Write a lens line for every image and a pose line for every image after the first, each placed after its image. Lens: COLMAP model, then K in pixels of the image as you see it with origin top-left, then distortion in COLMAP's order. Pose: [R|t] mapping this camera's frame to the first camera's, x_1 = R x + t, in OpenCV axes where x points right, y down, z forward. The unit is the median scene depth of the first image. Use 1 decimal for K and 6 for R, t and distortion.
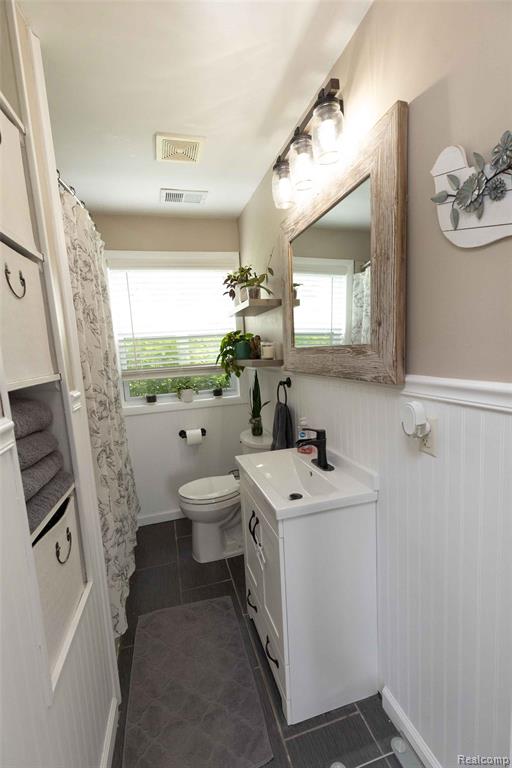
lens RADIAL K [[346.1, 0, 255.7], [0, 346.1, 390.5], [0, 0, 1]] dist [0.005649, -0.000540]
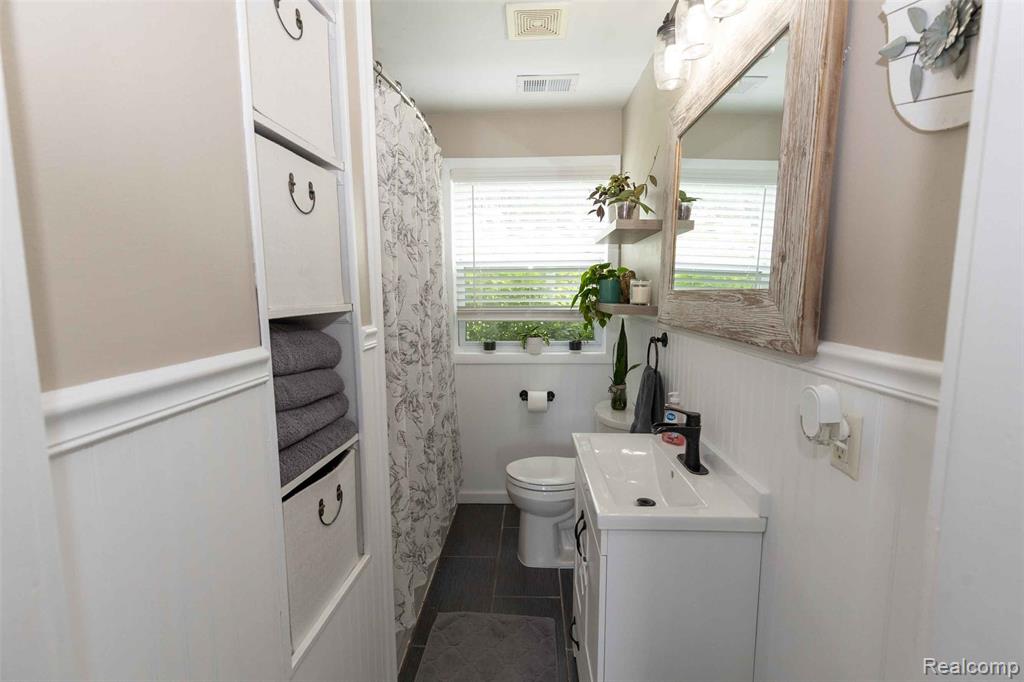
lens RADIAL K [[461.4, 0, 511.1], [0, 461.4, 343.9], [0, 0, 1]] dist [0.005649, -0.000540]
pose [[0.949886, 0.090699, -0.299149, 0.110157], [-0.089956, 0.995813, 0.016284, -0.002897], [0.299373, 0.011443, 0.954067, 0.028609]]
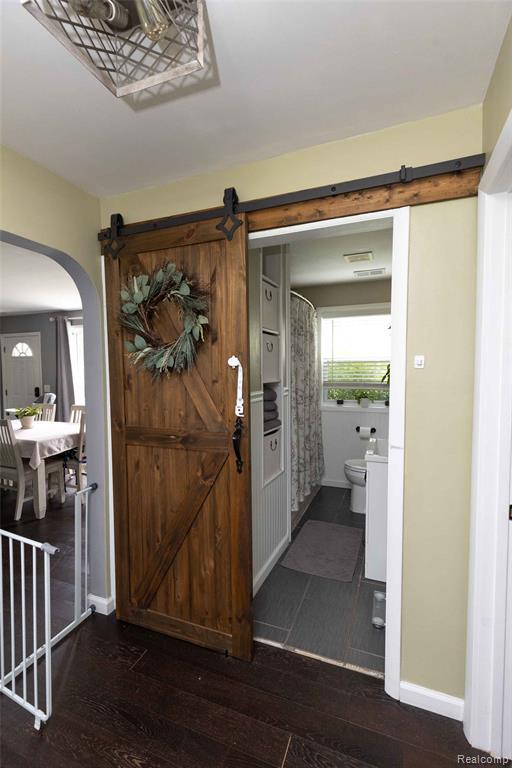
lens RADIAL K [[346.1, 0, 255.7], [0, 346.1, 390.5], [0, 0, 1]] dist [0.005649, -0.000540]
pose [[0.796759, 0.090371, -0.597501, 0.555849], [-0.115790, 0.993265, -0.004175, 0.043711], [0.593100, 0.072511, 0.801857, -0.775406]]
